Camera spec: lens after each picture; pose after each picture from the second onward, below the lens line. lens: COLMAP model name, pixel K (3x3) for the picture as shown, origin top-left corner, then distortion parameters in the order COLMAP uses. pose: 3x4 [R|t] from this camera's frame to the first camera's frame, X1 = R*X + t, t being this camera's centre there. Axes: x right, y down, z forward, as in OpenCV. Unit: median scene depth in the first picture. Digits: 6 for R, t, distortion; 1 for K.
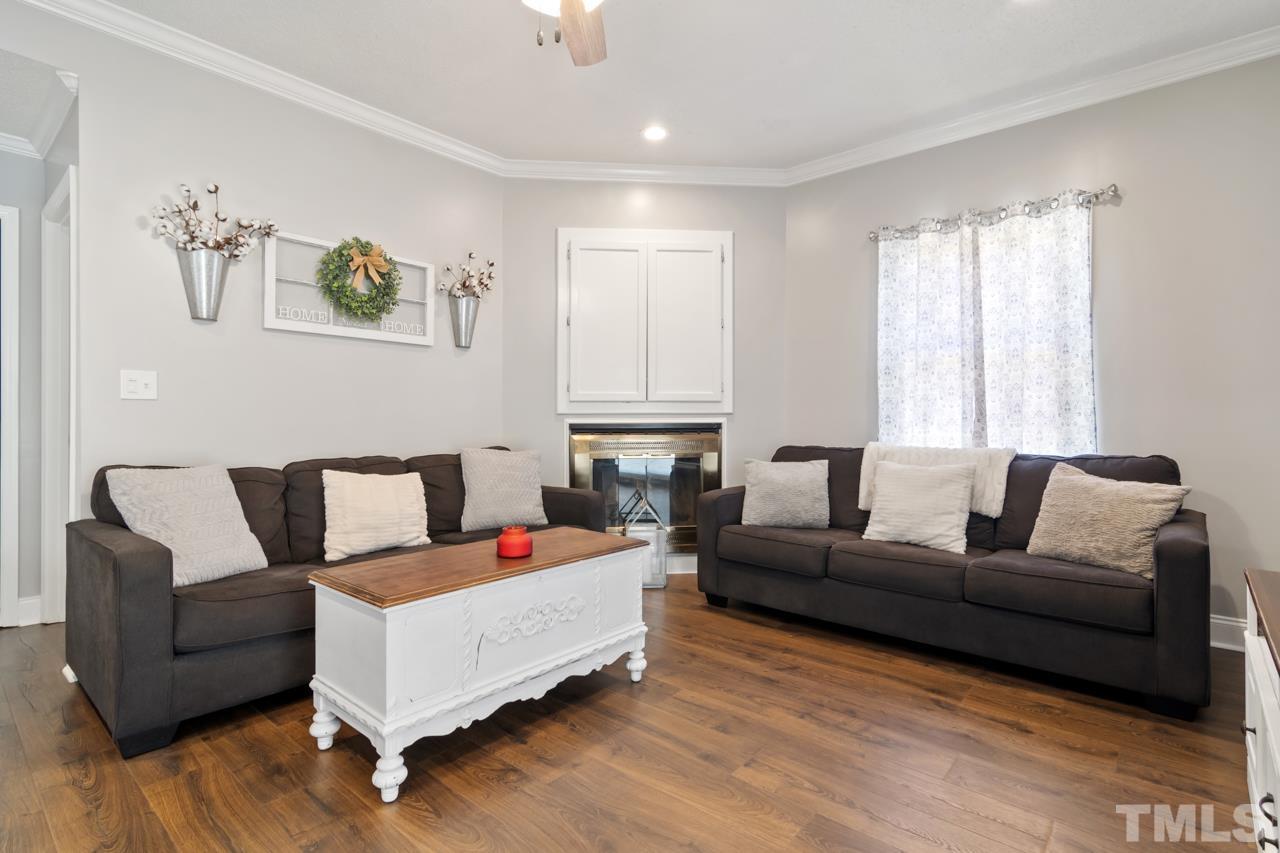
lens RADIAL K [[612.0, 0, 640.0], [0, 612.0, 426.5], [0, 0, 1]] dist [-0.001721, 0.000447]
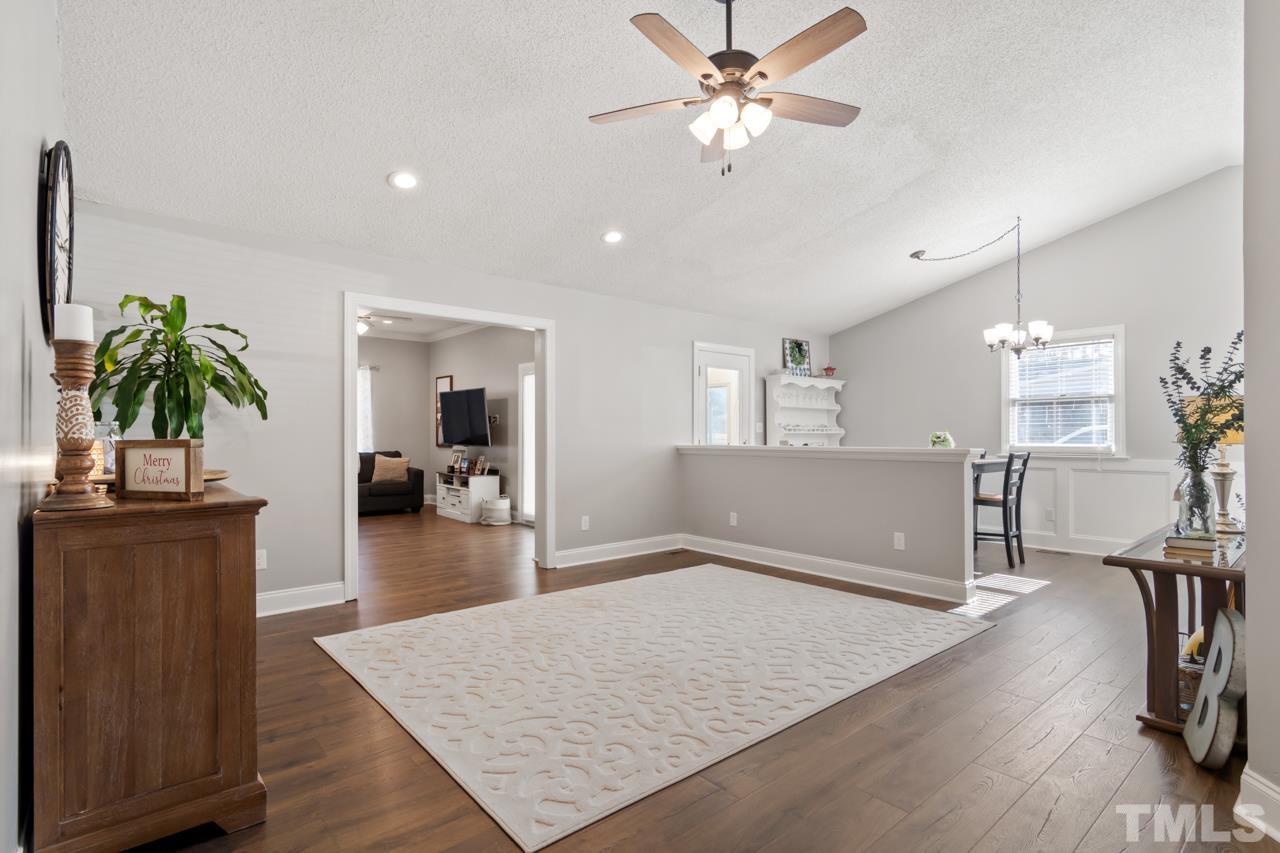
lens RADIAL K [[625.7, 0, 641.8], [0, 625.7, 434.0], [0, 0, 1]] dist [0.003759, 0.001550]
pose [[0.150540, -0.002539, 0.988601, -2.139306], [0.004220, 0.999989, 0.001925, -0.042544], [-0.988595, 0.003882, 0.150549, -0.799222]]
